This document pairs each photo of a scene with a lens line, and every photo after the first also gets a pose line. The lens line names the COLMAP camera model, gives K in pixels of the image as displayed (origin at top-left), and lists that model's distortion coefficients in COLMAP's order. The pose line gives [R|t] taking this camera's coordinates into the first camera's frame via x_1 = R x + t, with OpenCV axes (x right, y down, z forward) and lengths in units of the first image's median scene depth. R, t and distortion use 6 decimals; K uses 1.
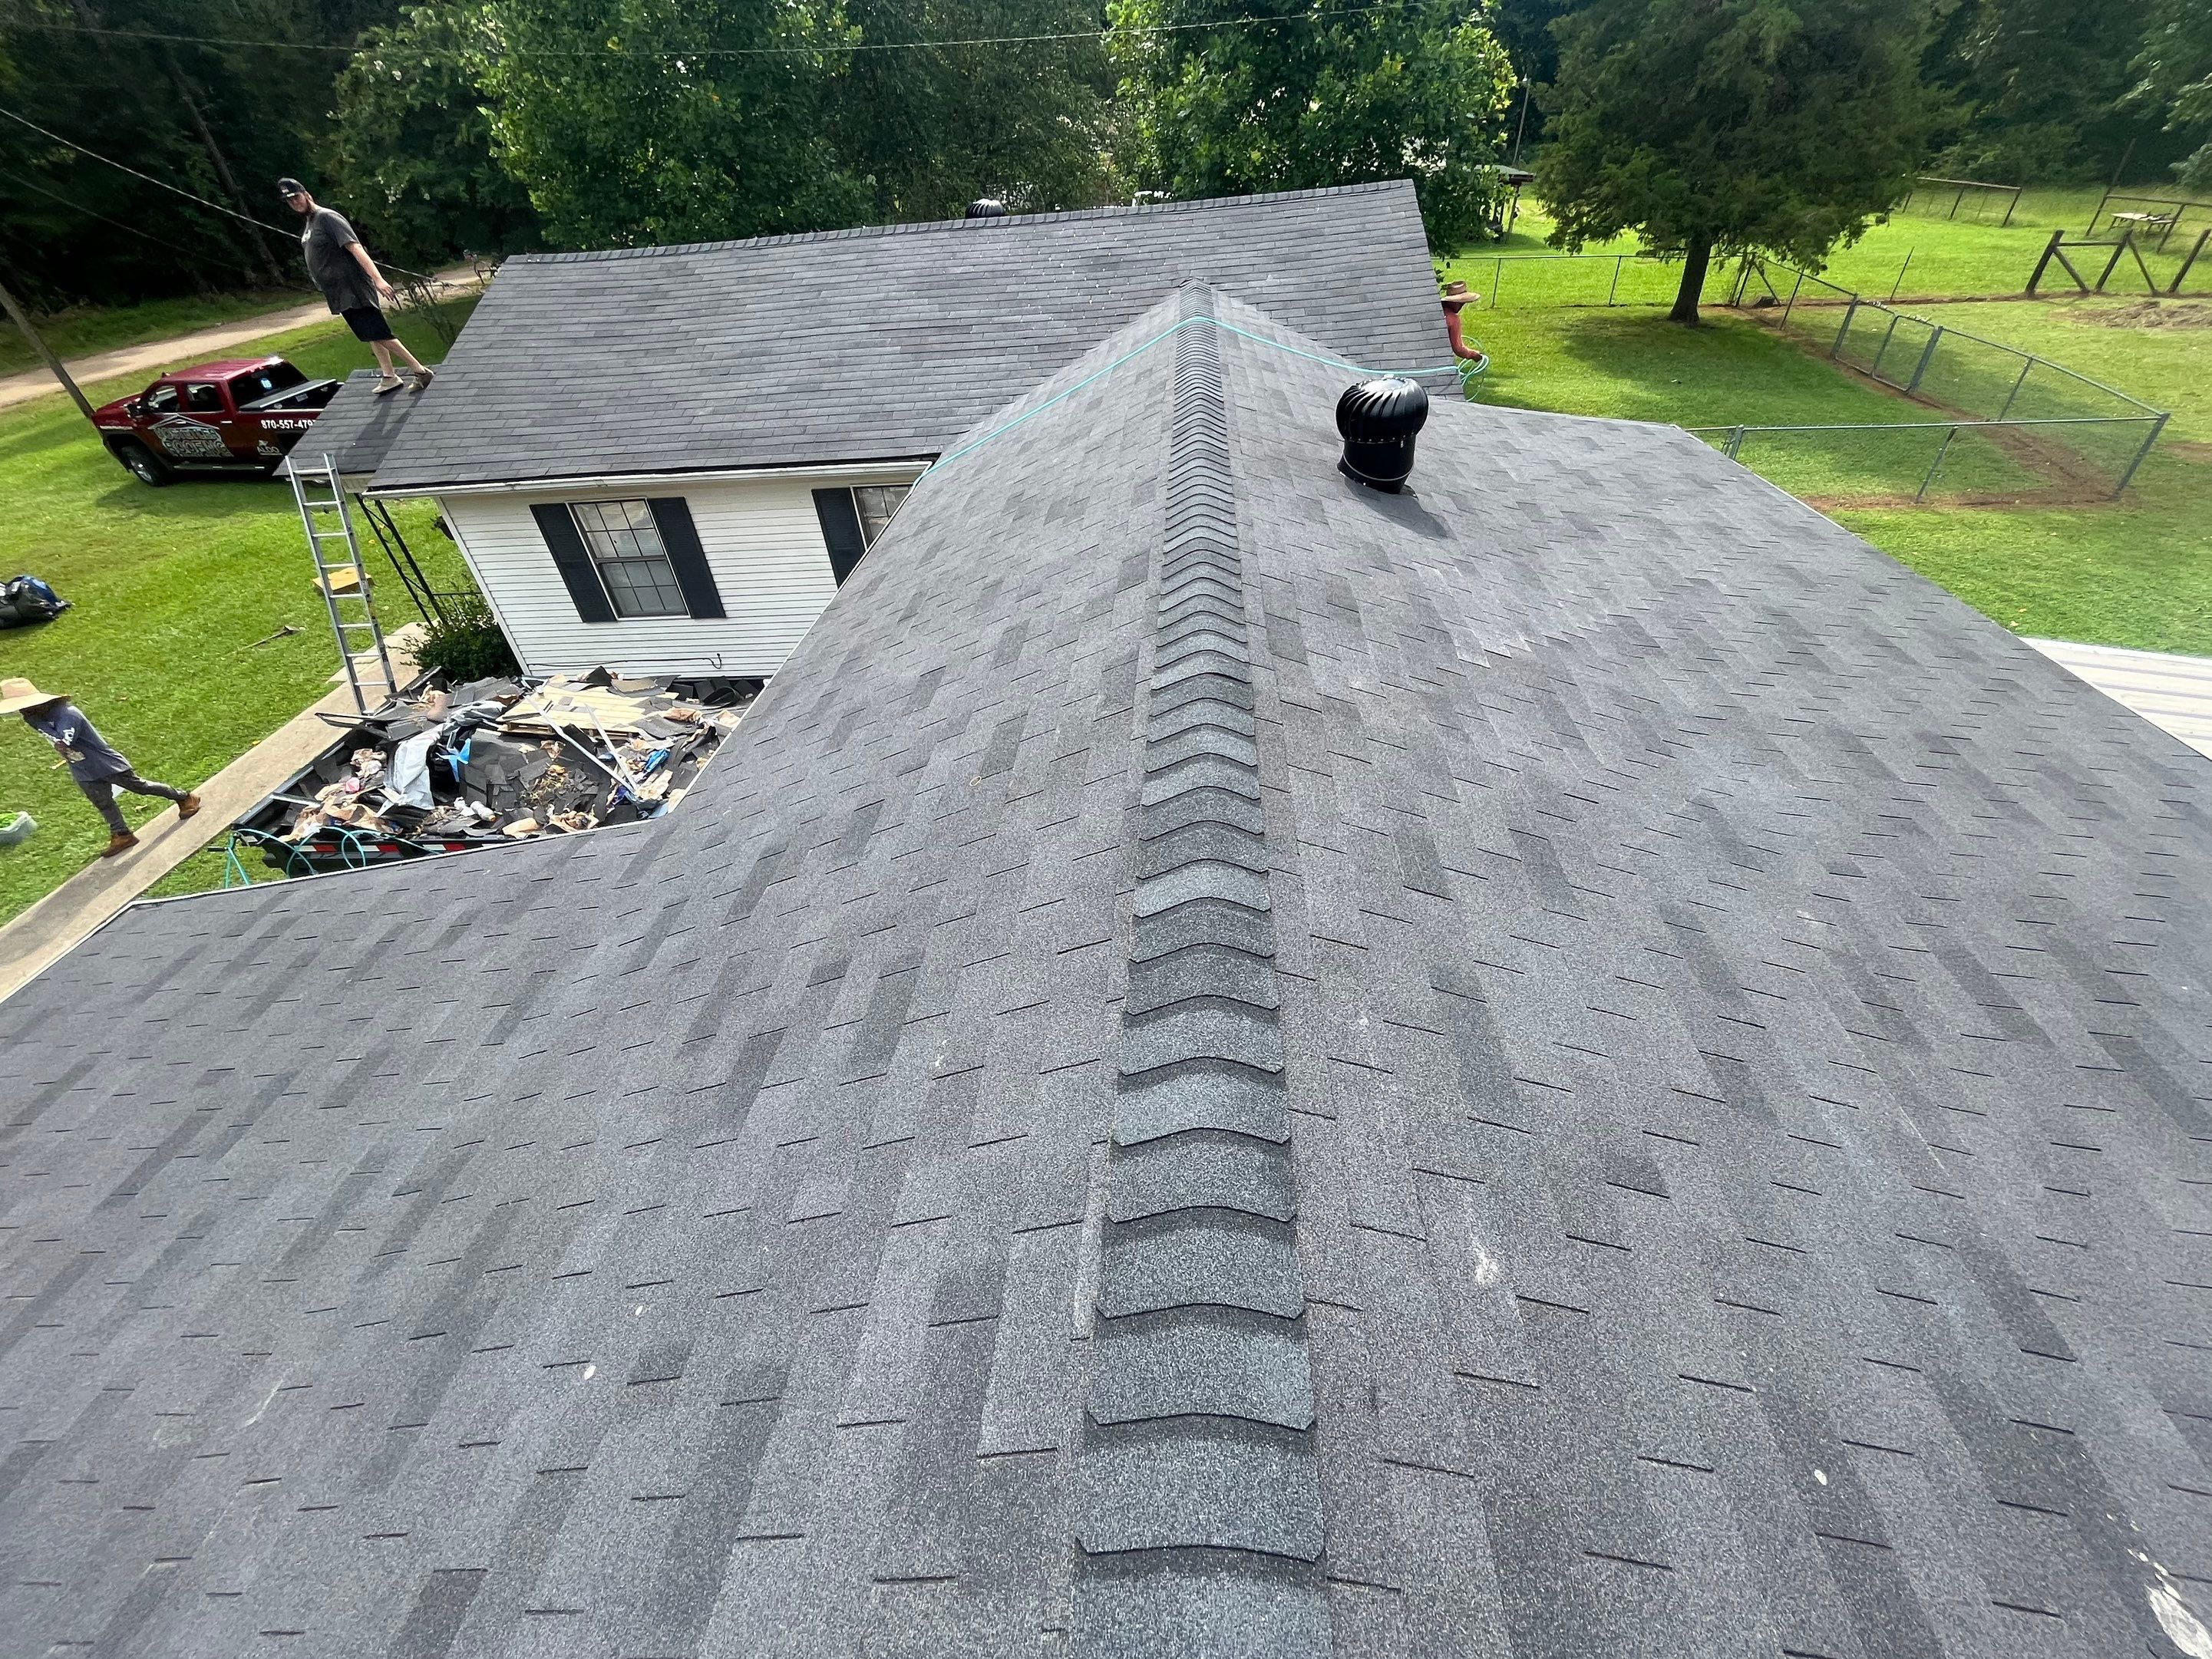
lens RADIAL K [[895.7, 0, 1110.9], [0, 895.7, 831.9], [0, 0, 1]] dist [-0.000750, -0.000735]
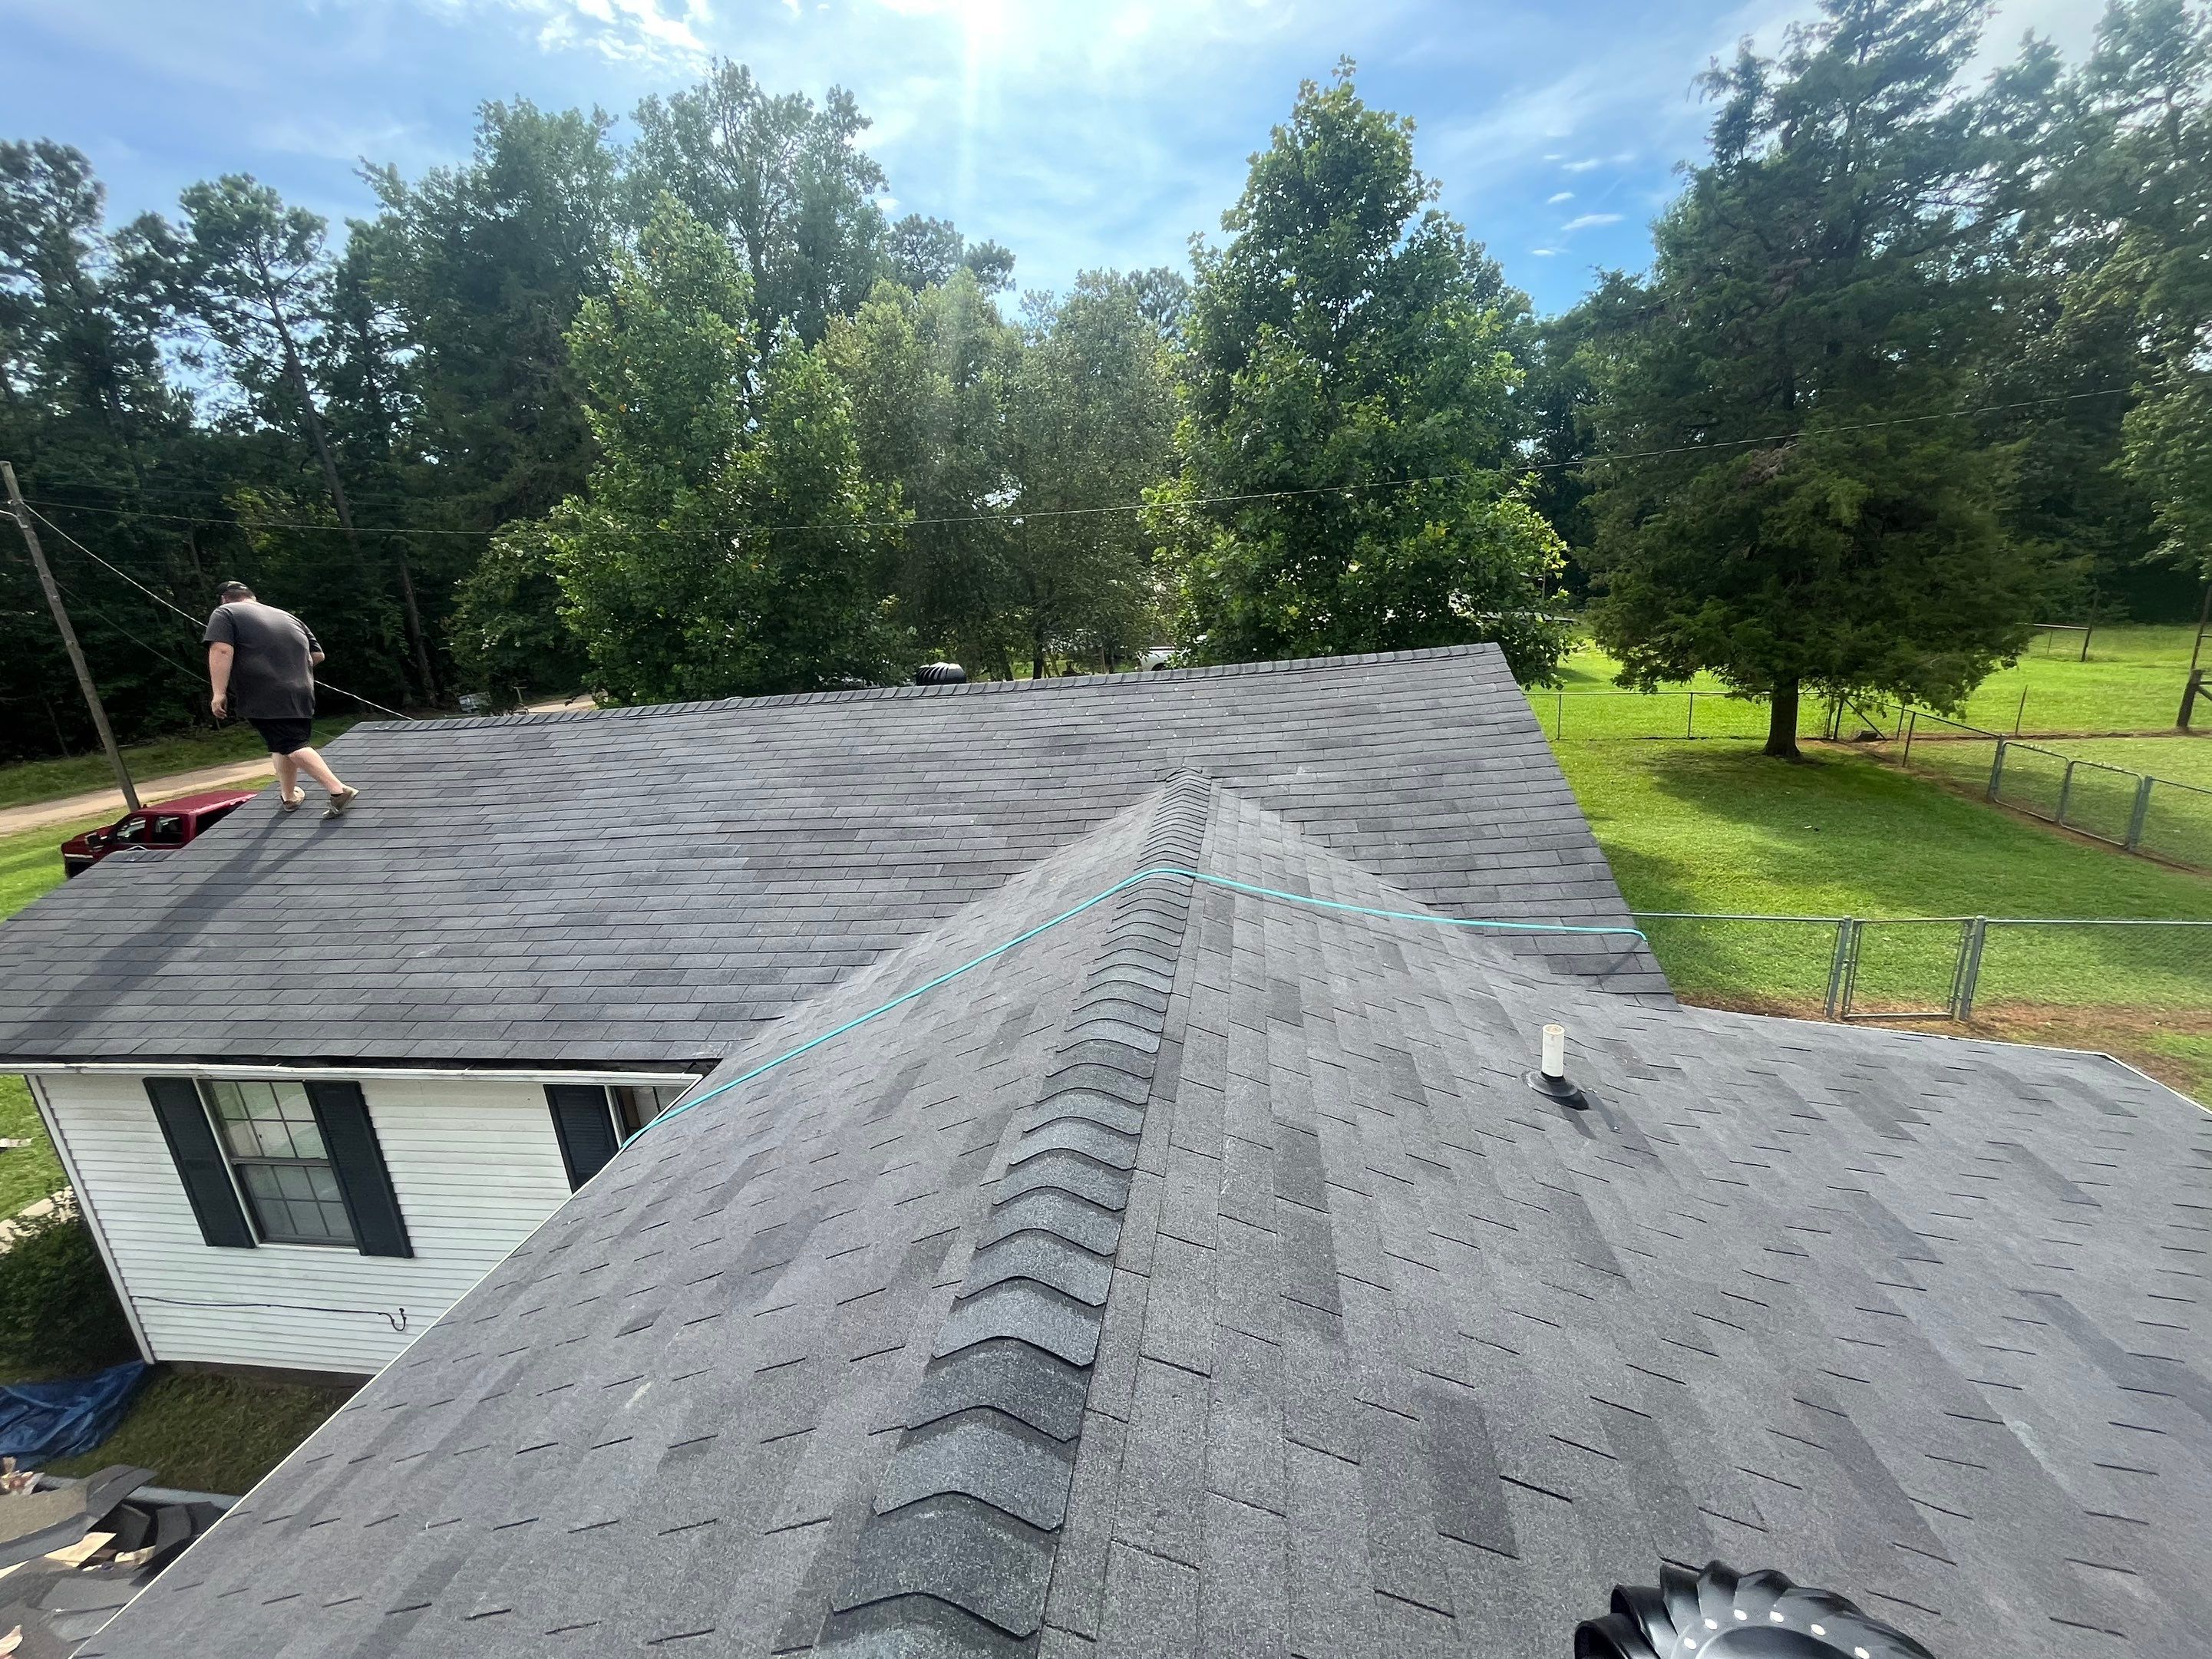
lens RADIAL K [[895.7, 0, 1110.0], [0, 895.7, 833.6], [0, 0, 1]] dist [-0.000750, -0.000735]
pose [[0.996676, 0.013458, -0.080343, 0.061825], [-0.043540, 0.921574, -0.385753, -0.215189], [0.068850, 0.387969, 0.919097, 0.272172]]
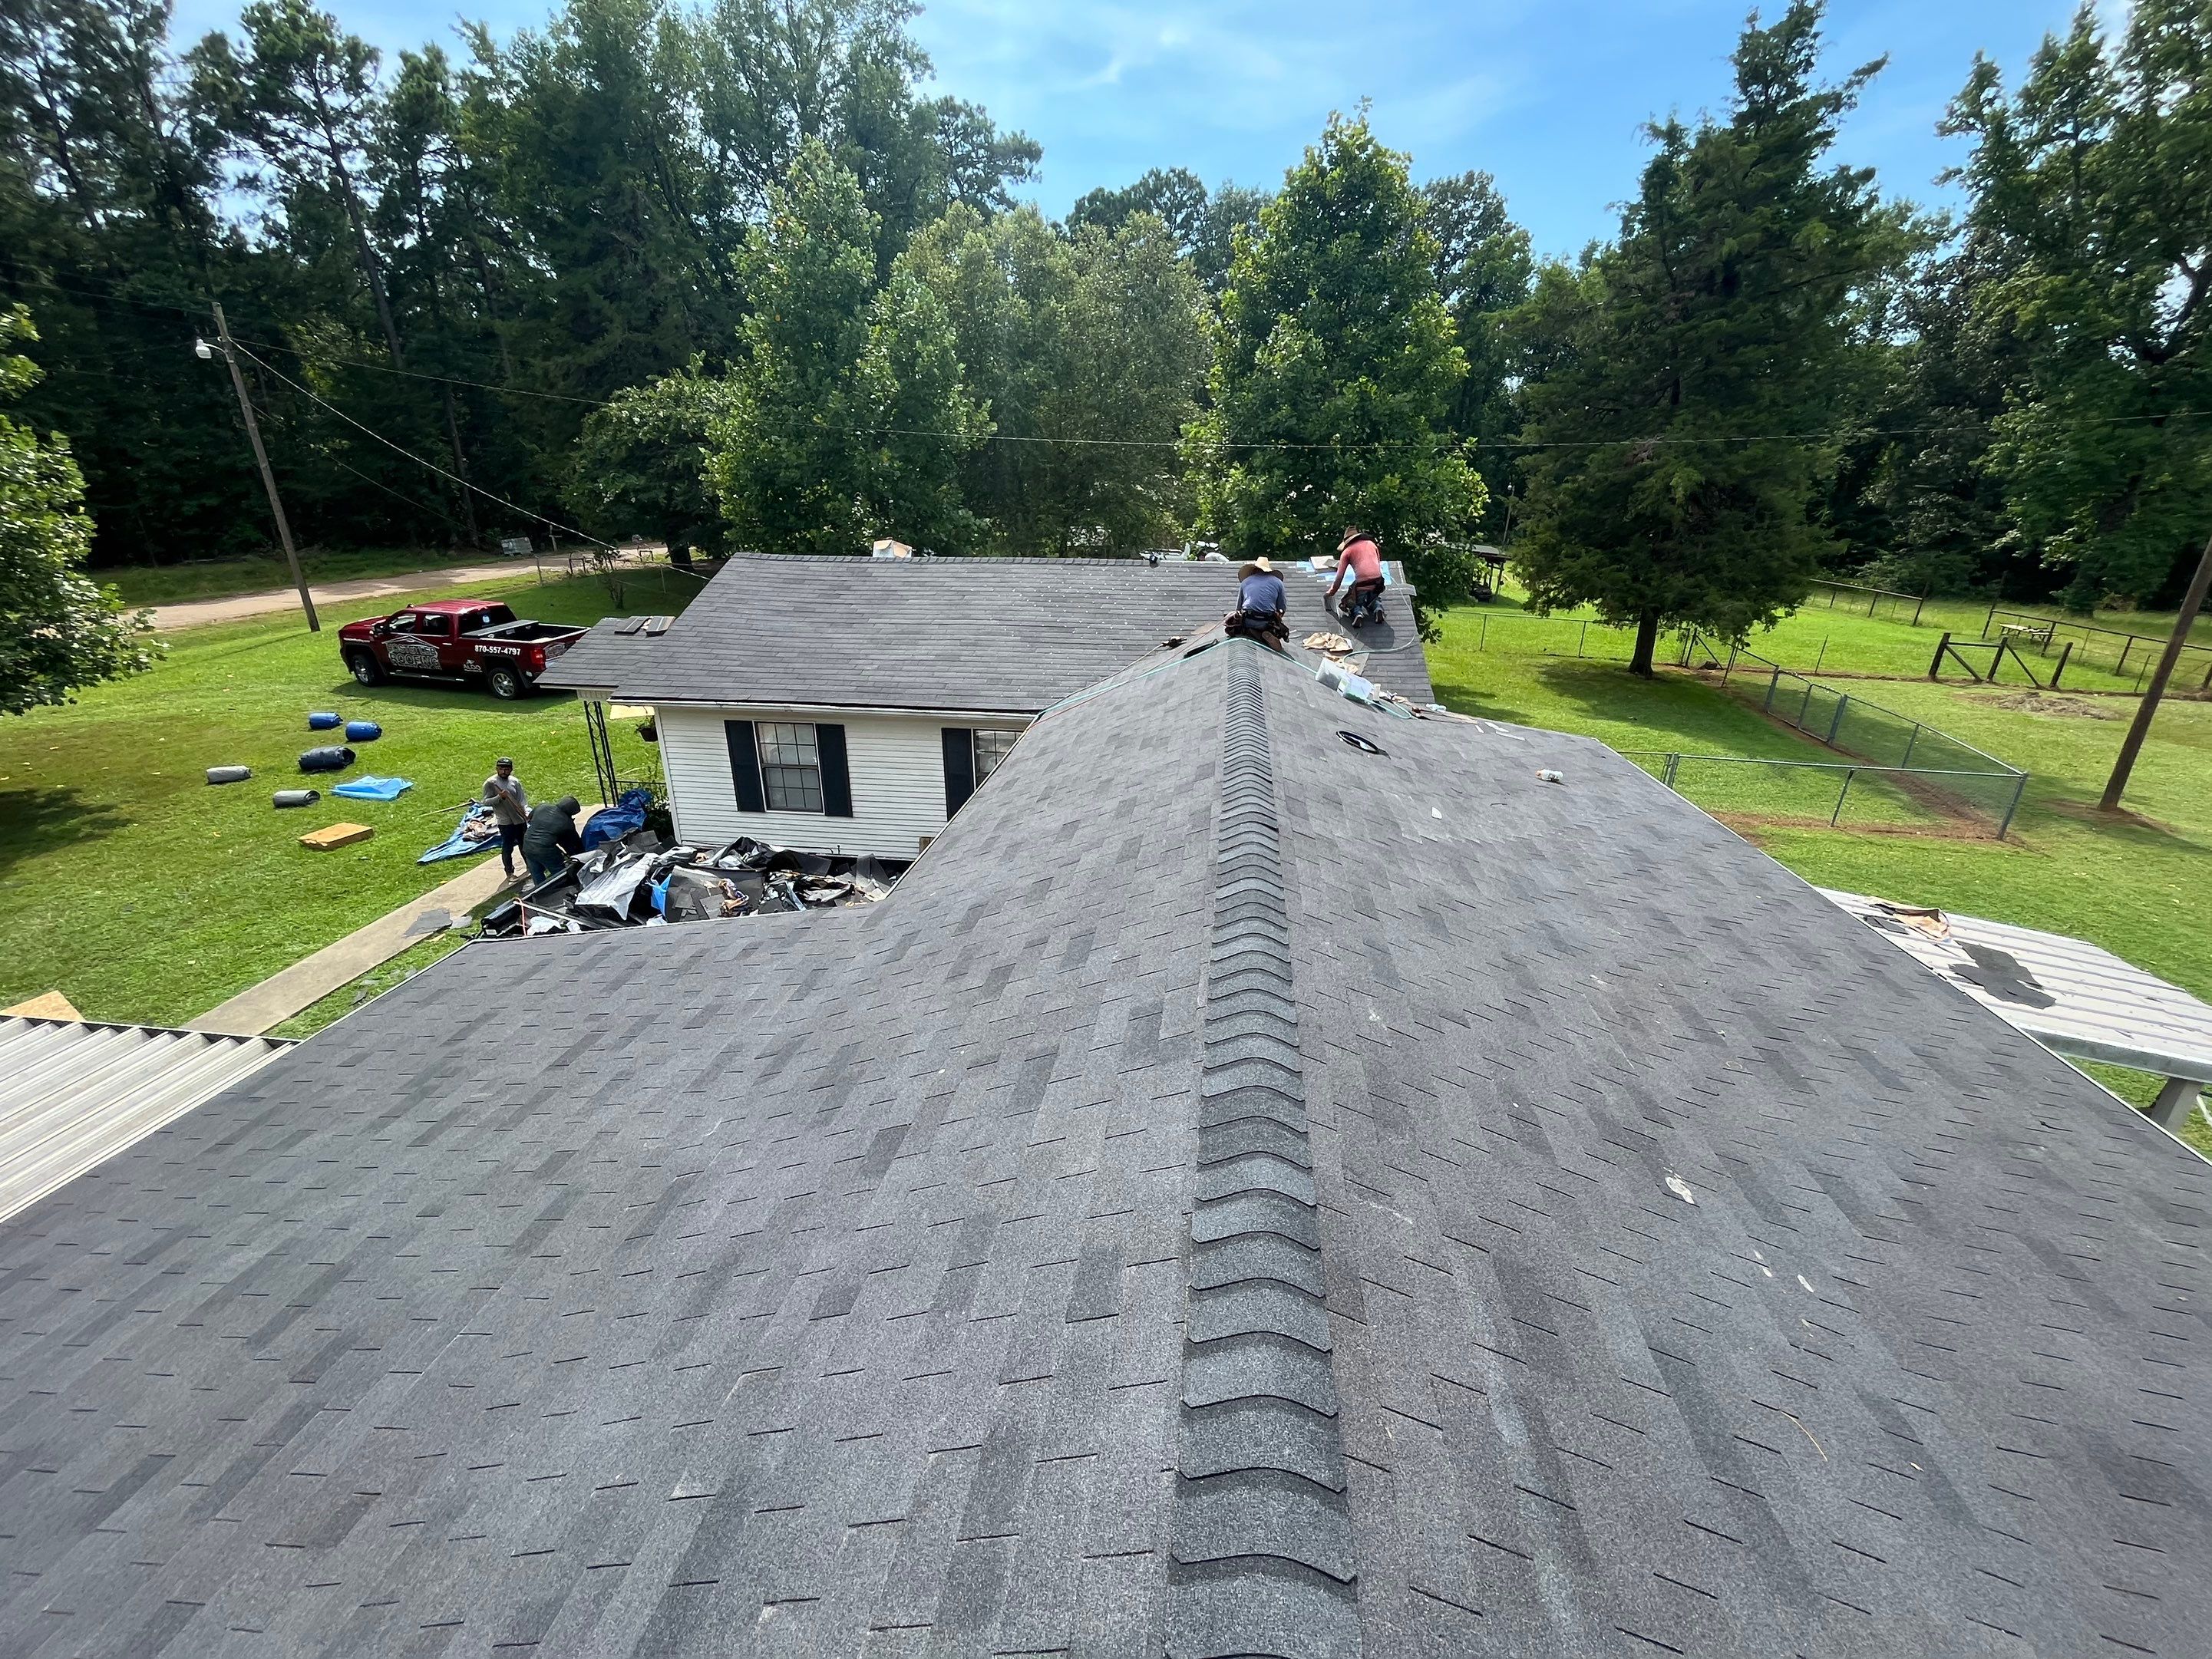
lens RADIAL K [[895.7, 0, 1113.0], [0, 895.7, 829.9], [0, 0, 1]] dist [-0.000750, -0.000735]
pose [[0.995566, 0.090860, -0.024327, -0.025296], [-0.093991, 0.951033, -0.294452, 0.083572], [-0.003618, 0.295433, 0.955356, -0.143608]]
